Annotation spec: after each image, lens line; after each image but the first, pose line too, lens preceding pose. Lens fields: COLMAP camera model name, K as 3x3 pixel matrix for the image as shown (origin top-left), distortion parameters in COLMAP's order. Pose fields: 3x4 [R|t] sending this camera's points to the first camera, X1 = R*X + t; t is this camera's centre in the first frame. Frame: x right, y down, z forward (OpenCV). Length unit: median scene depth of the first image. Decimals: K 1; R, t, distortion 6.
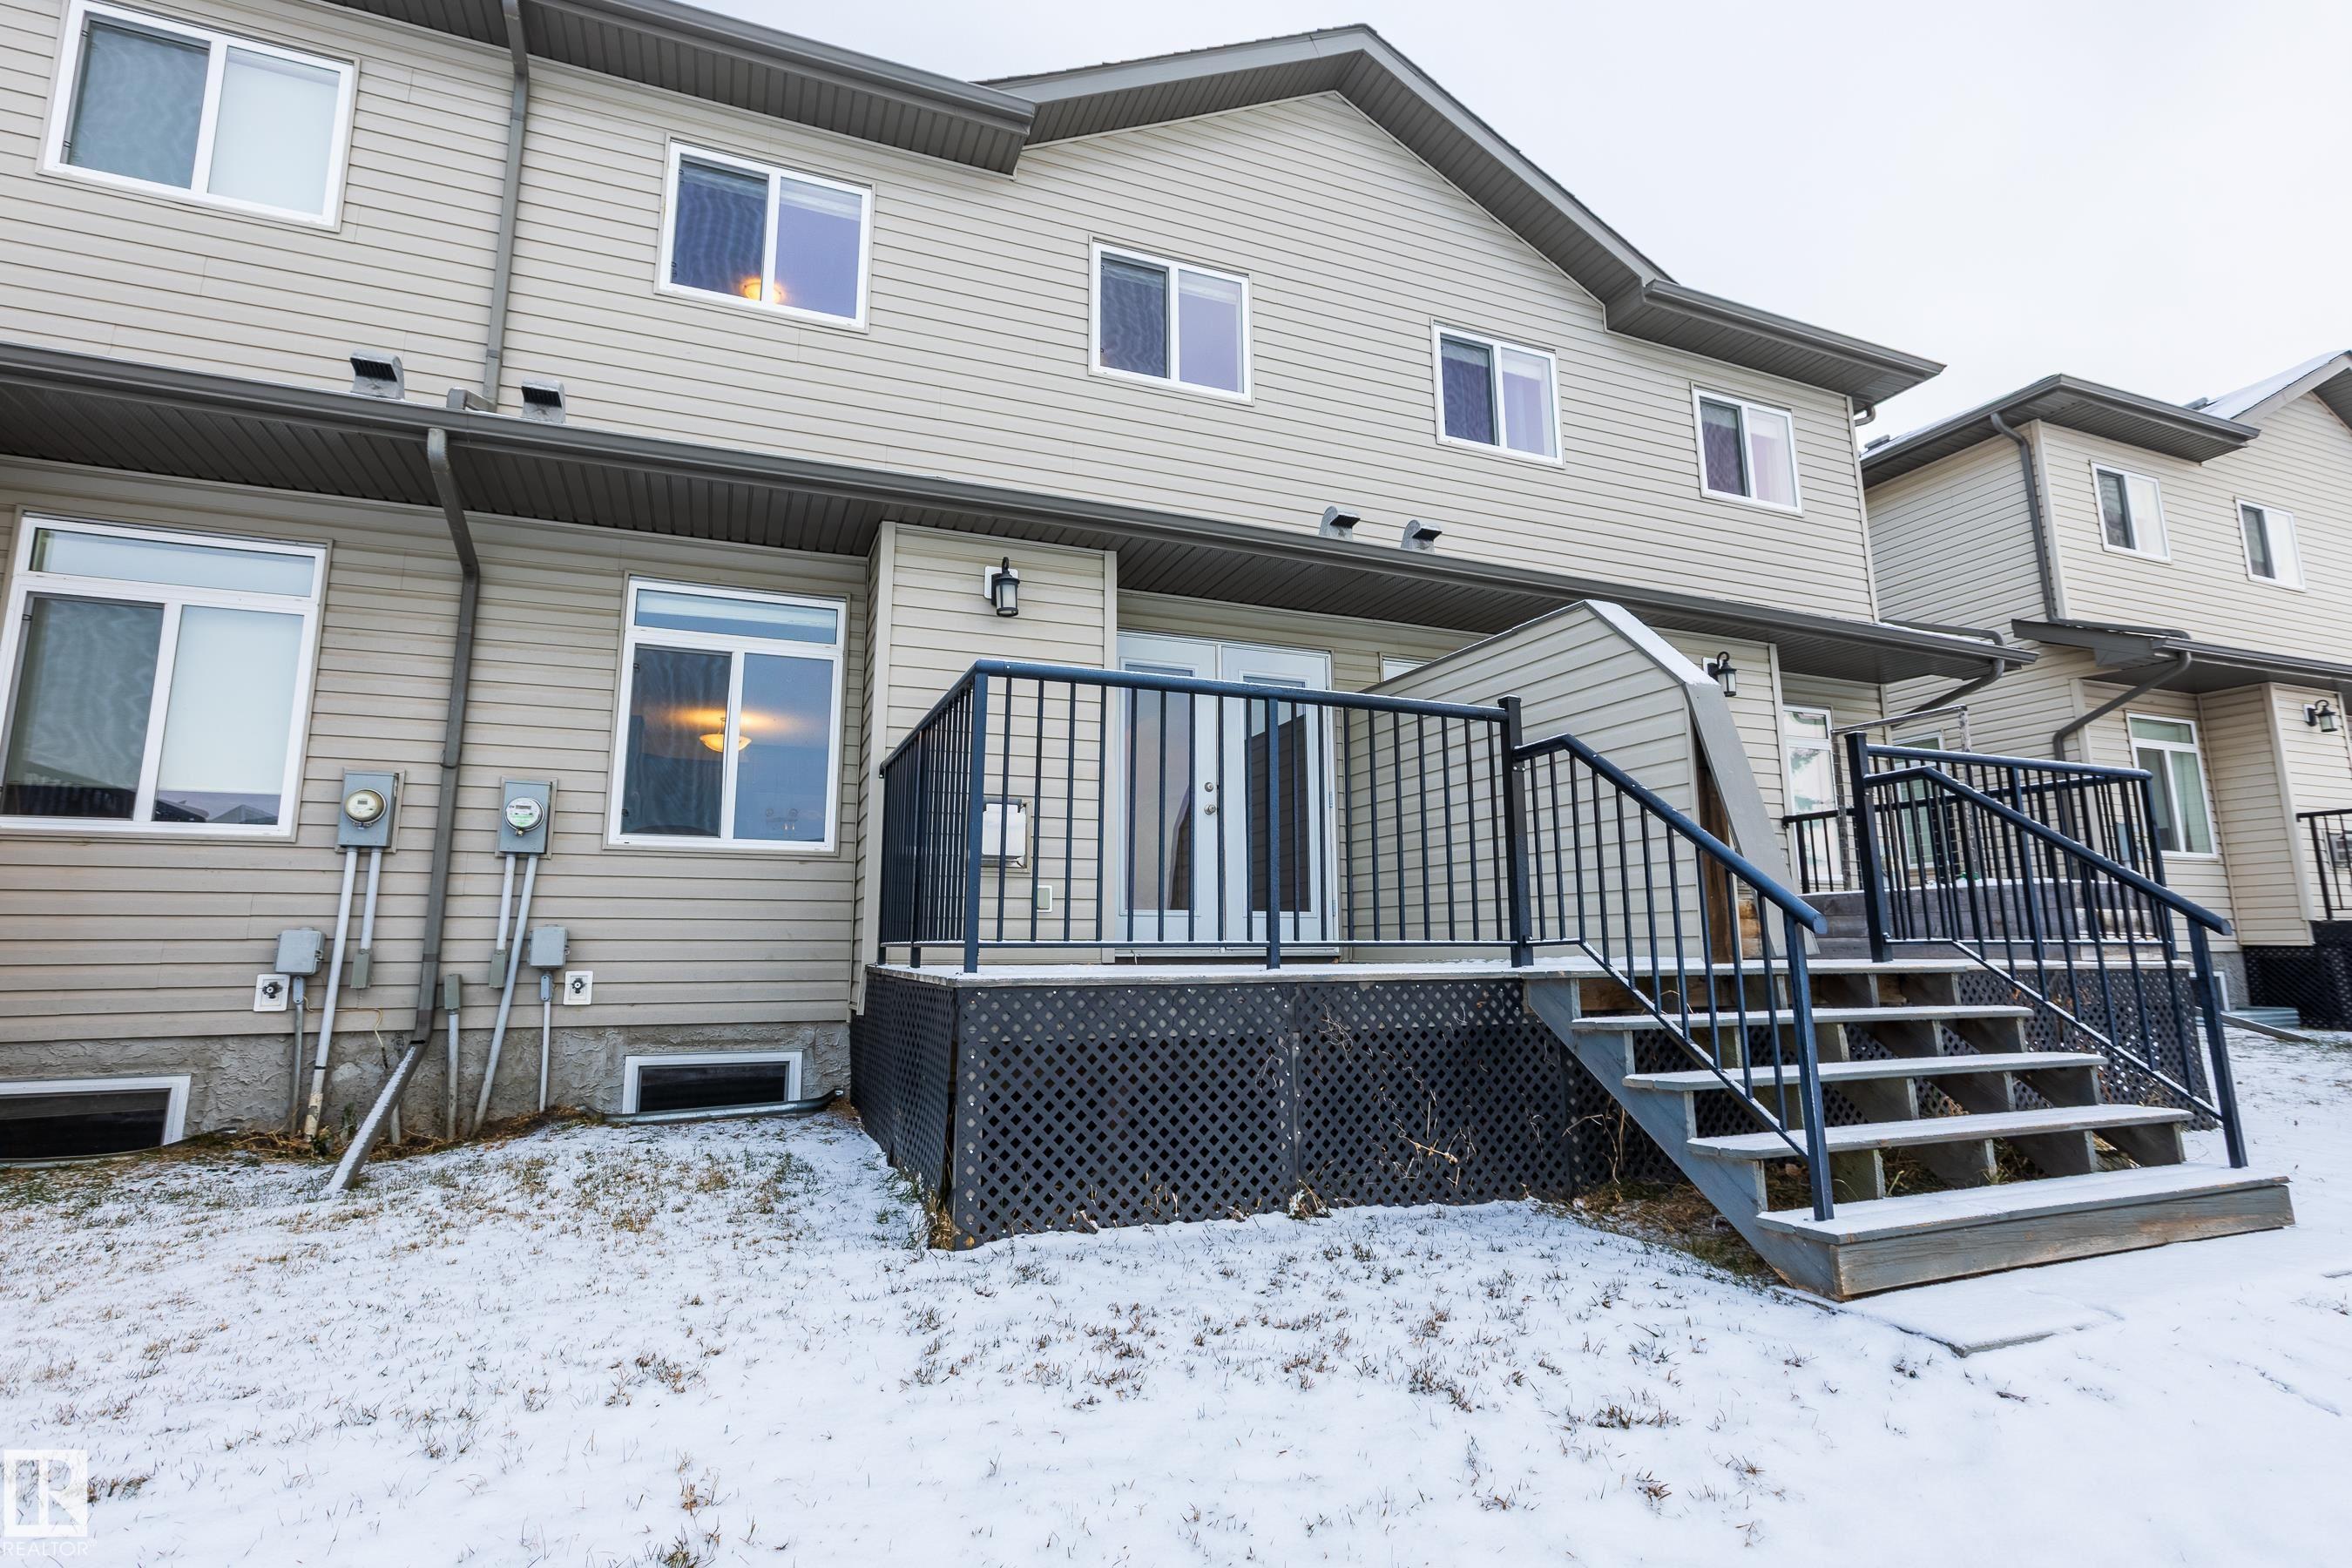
lens RADIAL K [[1077.8, 0, 1177.3], [0, 1077.8, 792.5], [0, 0, 1]] dist [-0.037099, 0.018852]
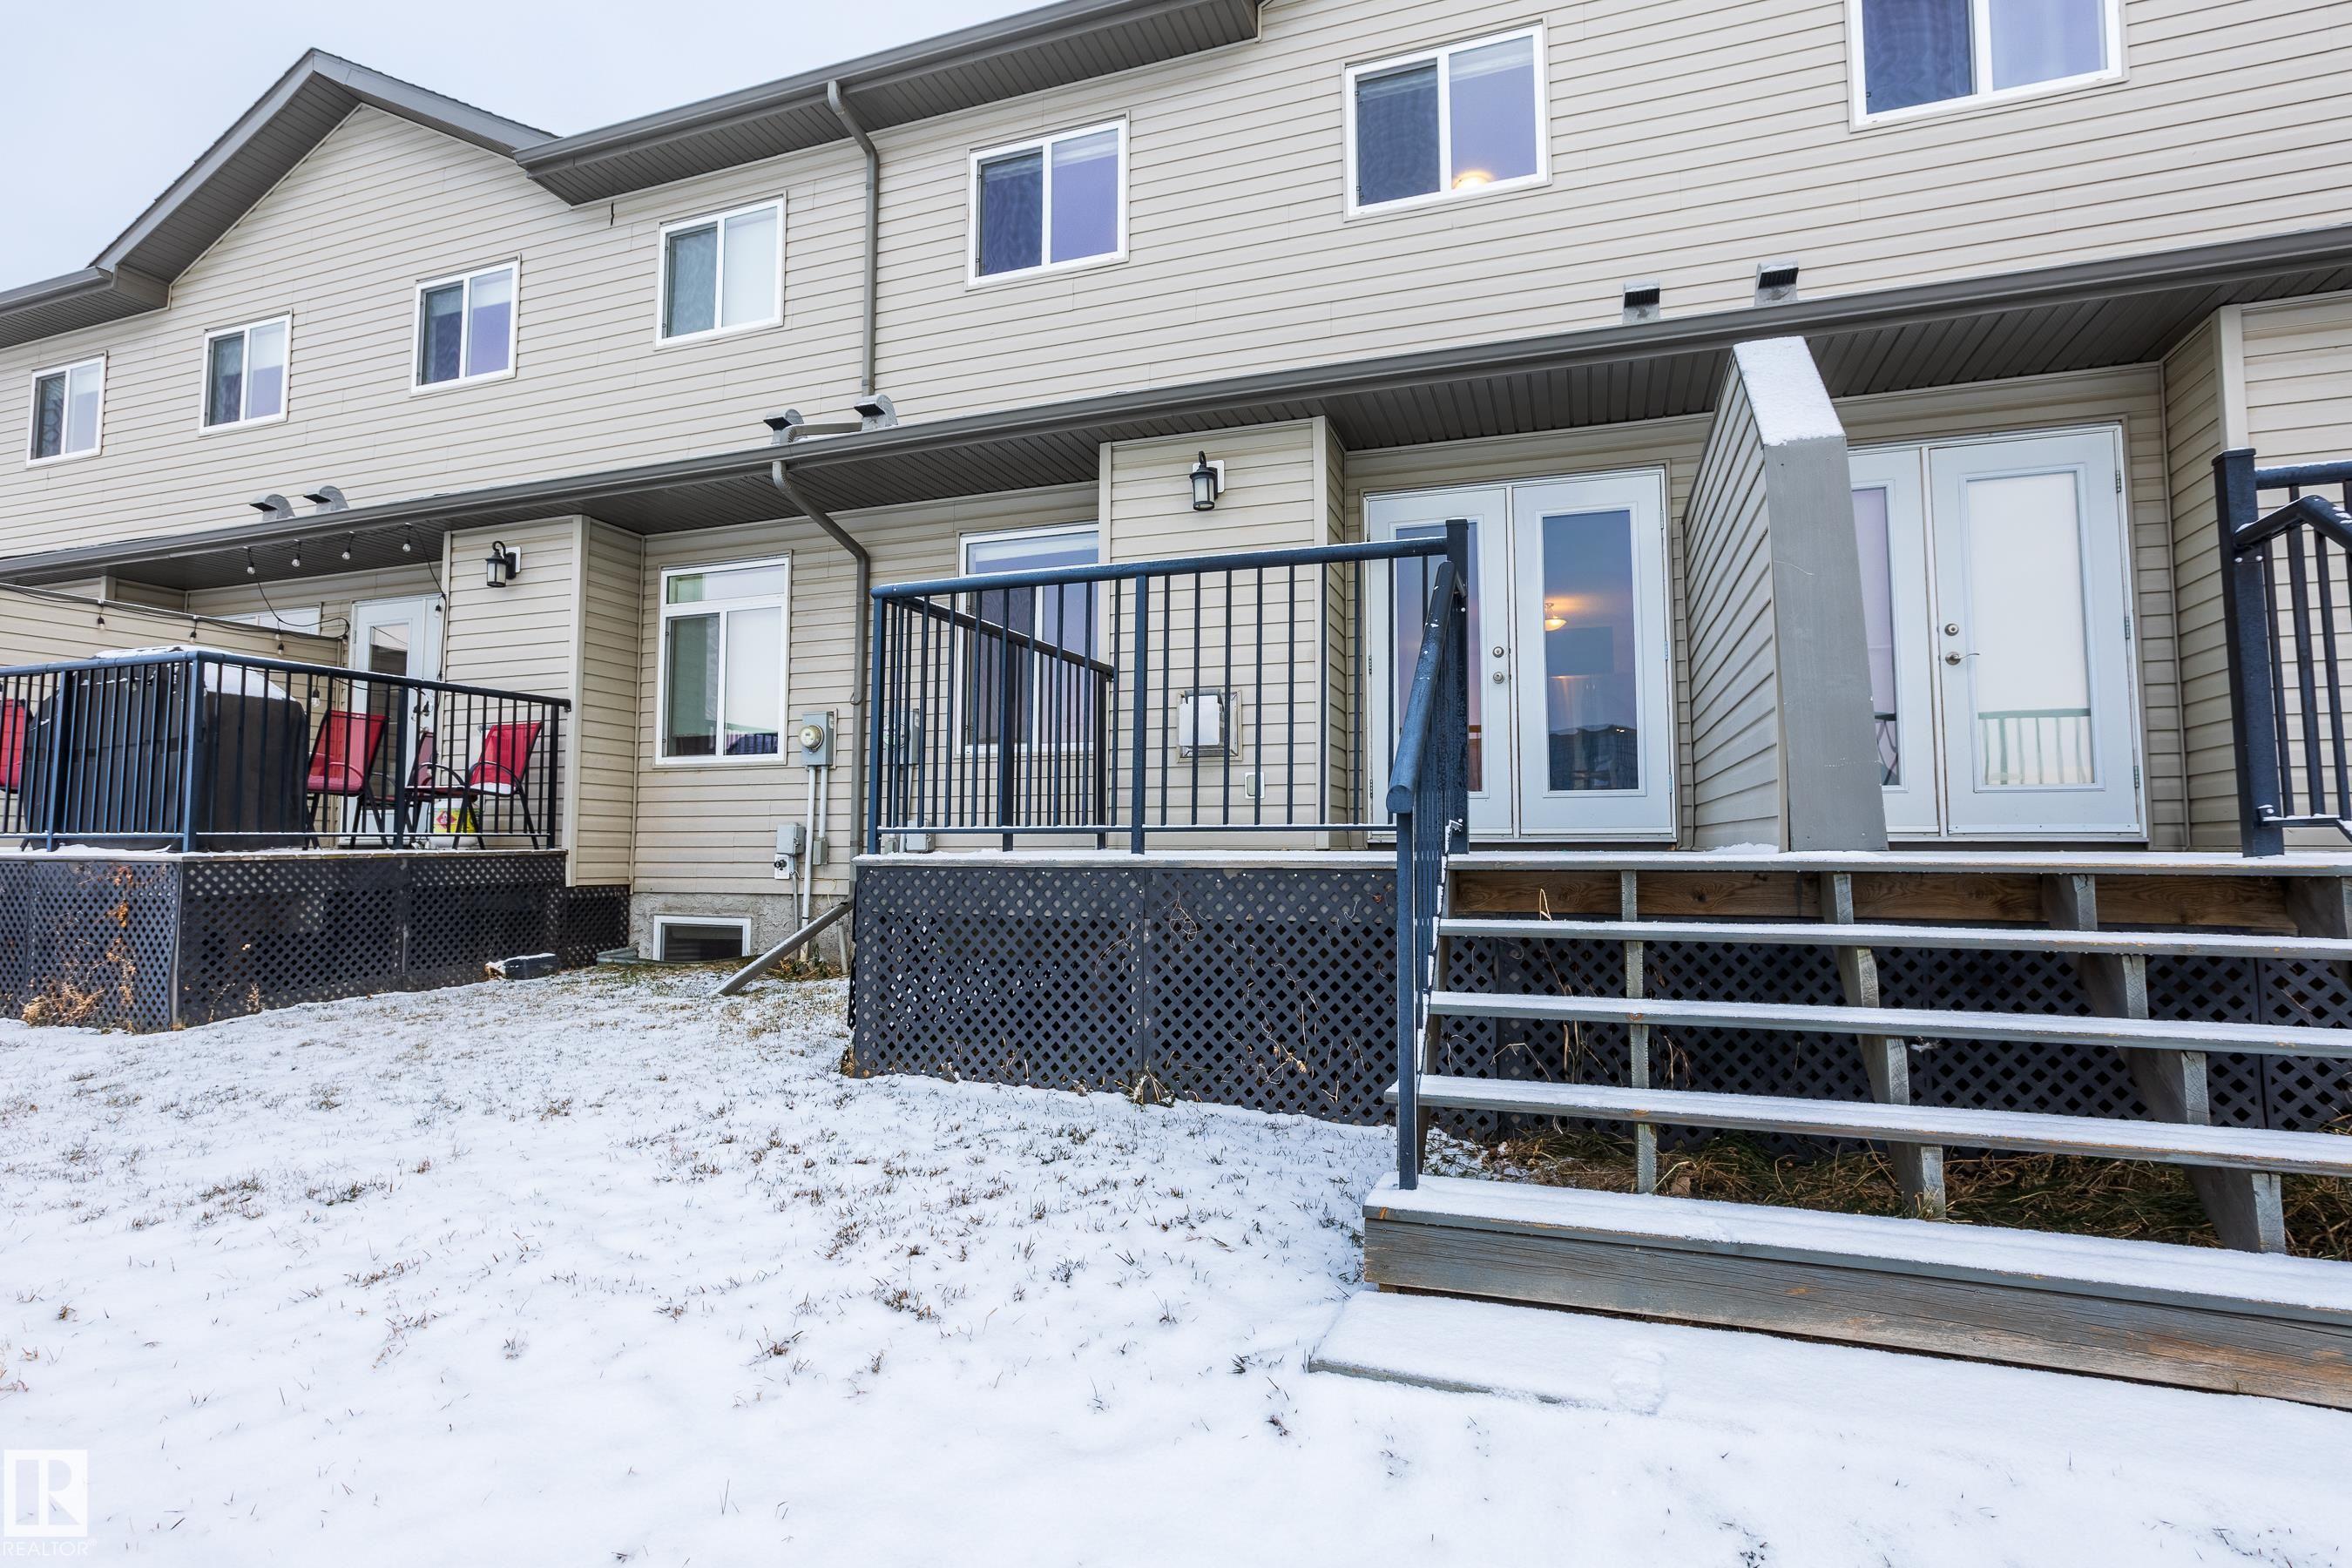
lens RADIAL K [[1077.8, 0, 1177.3], [0, 1077.8, 792.5], [0, 0, 1]] dist [-0.037099, 0.018852]
pose [[0.773624, -0.026953, -0.633072, 0.533222], [0.093298, 0.993051, 0.071733, 0.030107], [0.626739, -0.114559, 0.770762, 0.197830]]
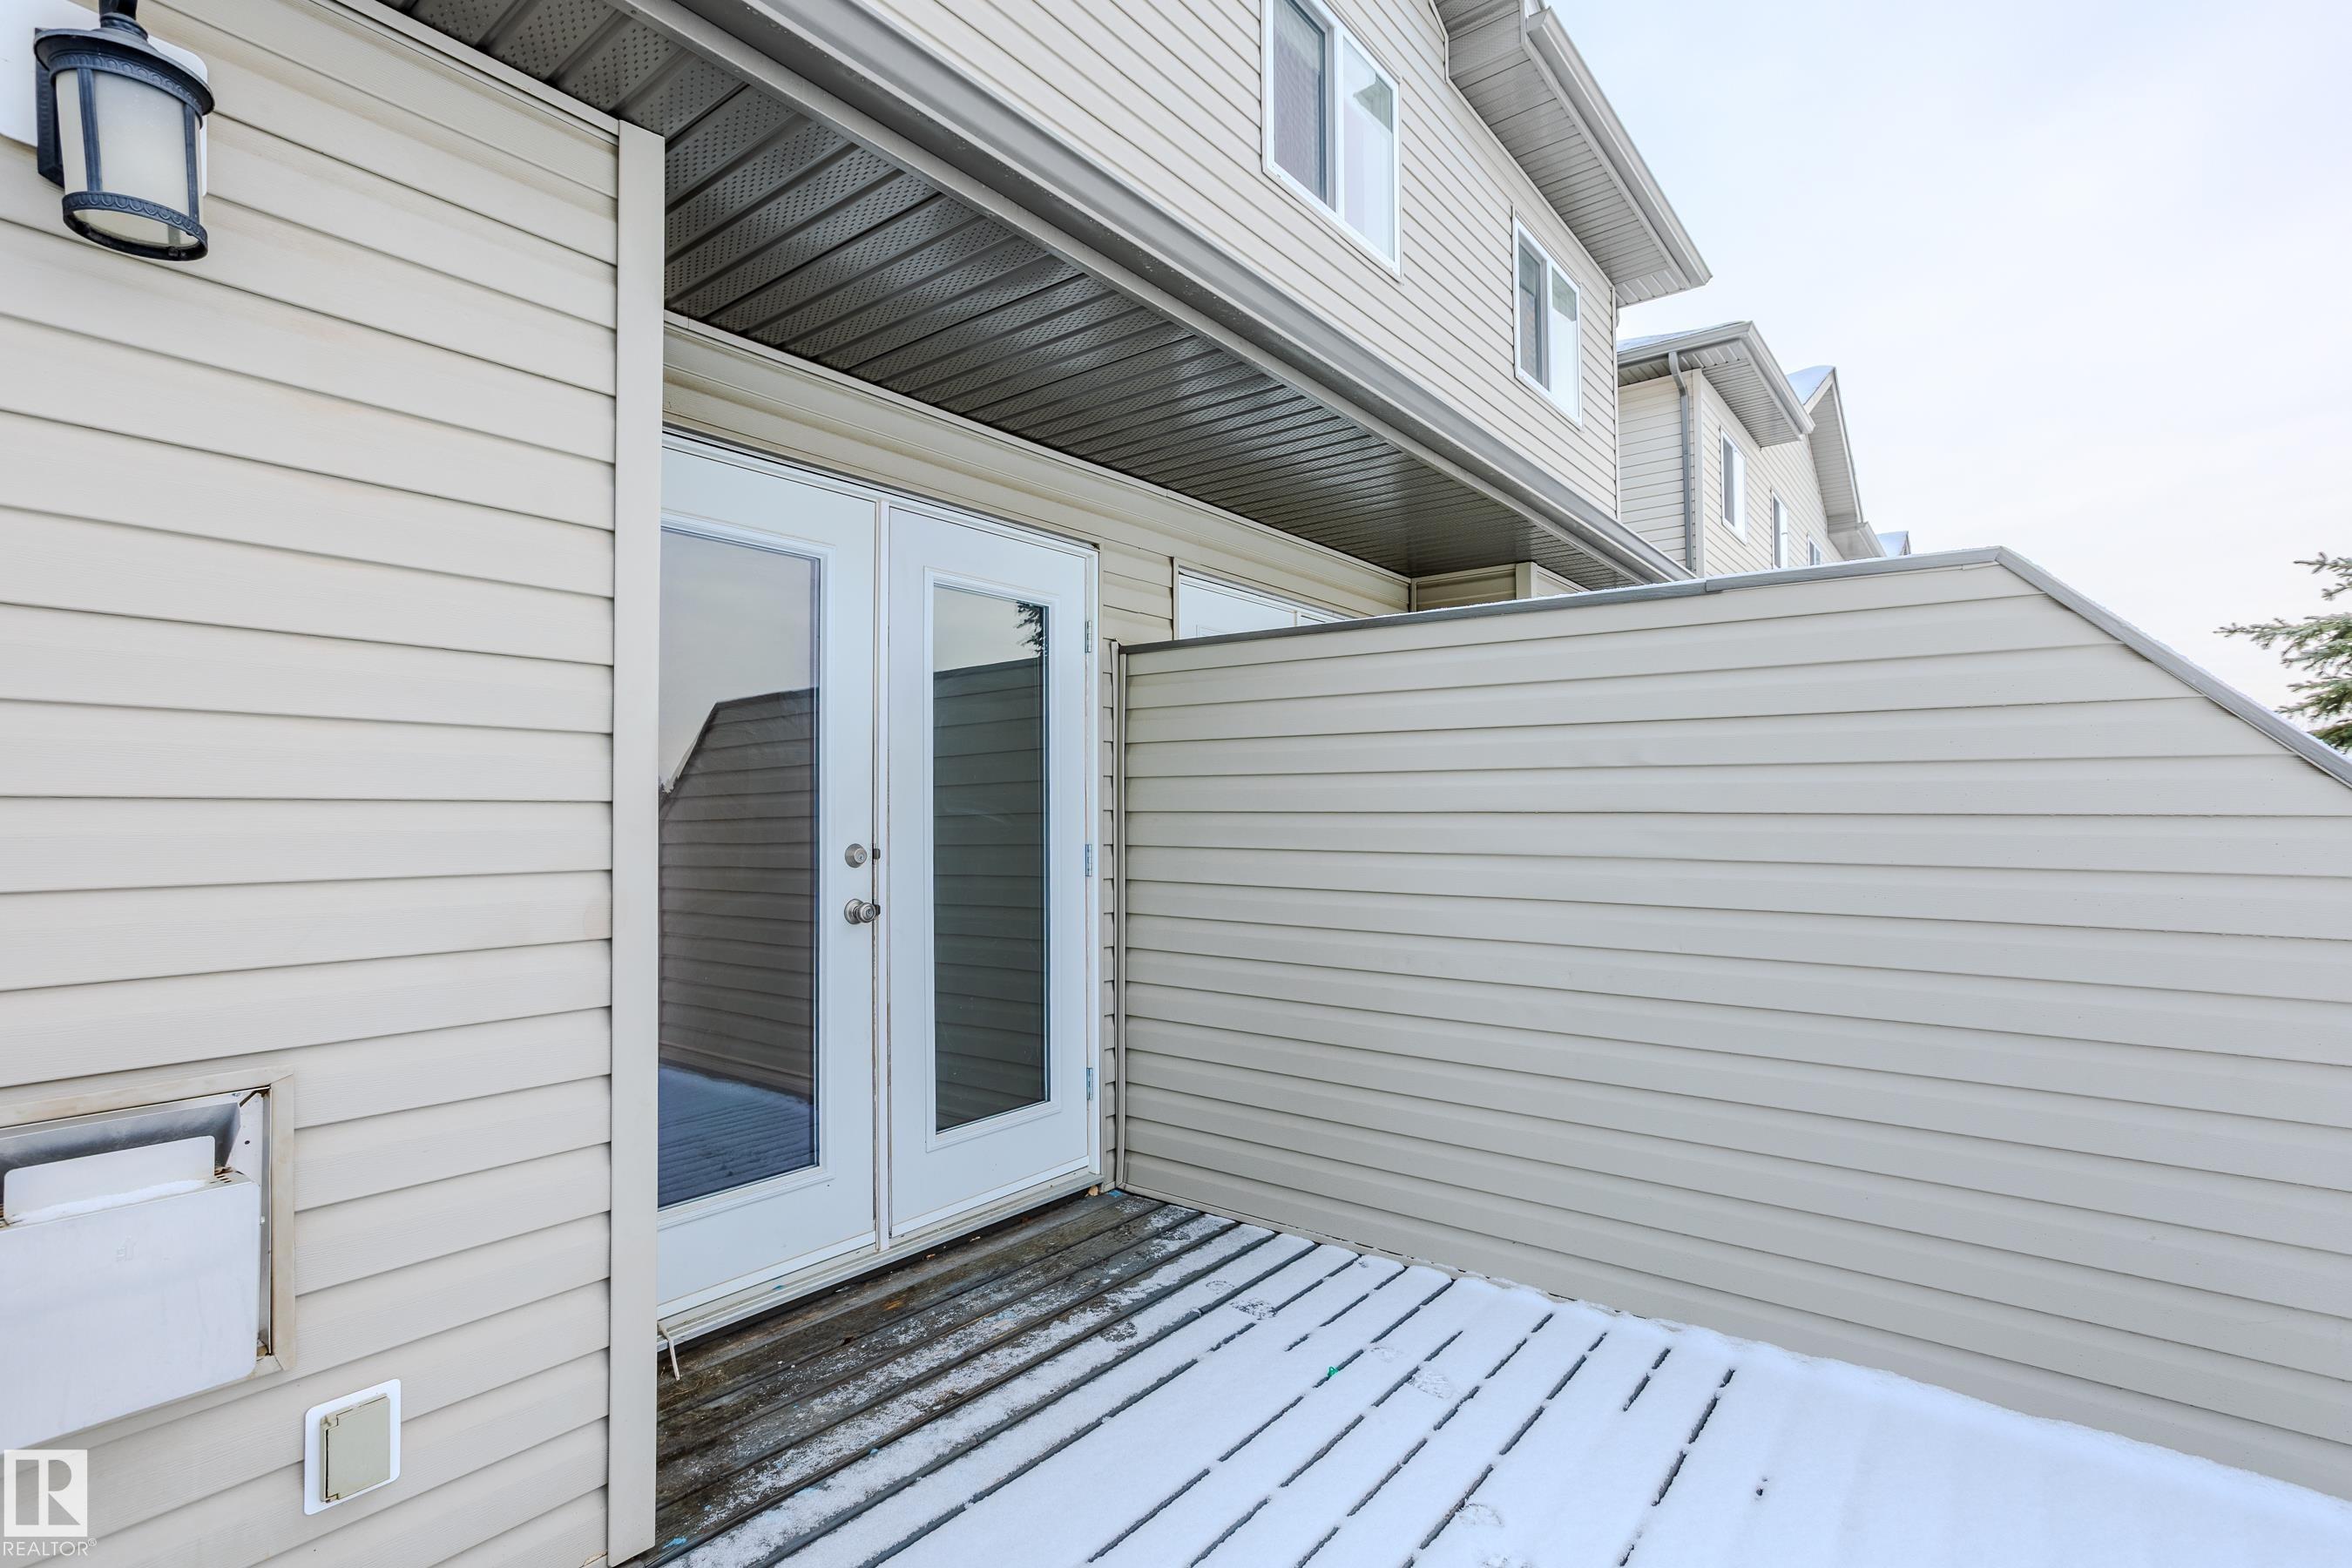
lens RADIAL K [[1077.8, 0, 1177.3], [0, 1077.8, 792.5], [0, 0, 1]] dist [-0.037099, 0.018852]
pose [[0.856255, 0.009508, 0.516466, -0.106995], [-0.077815, 0.990795, 0.110769, -0.116126], [-0.510659, -0.135035, 0.849113, 0.836400]]
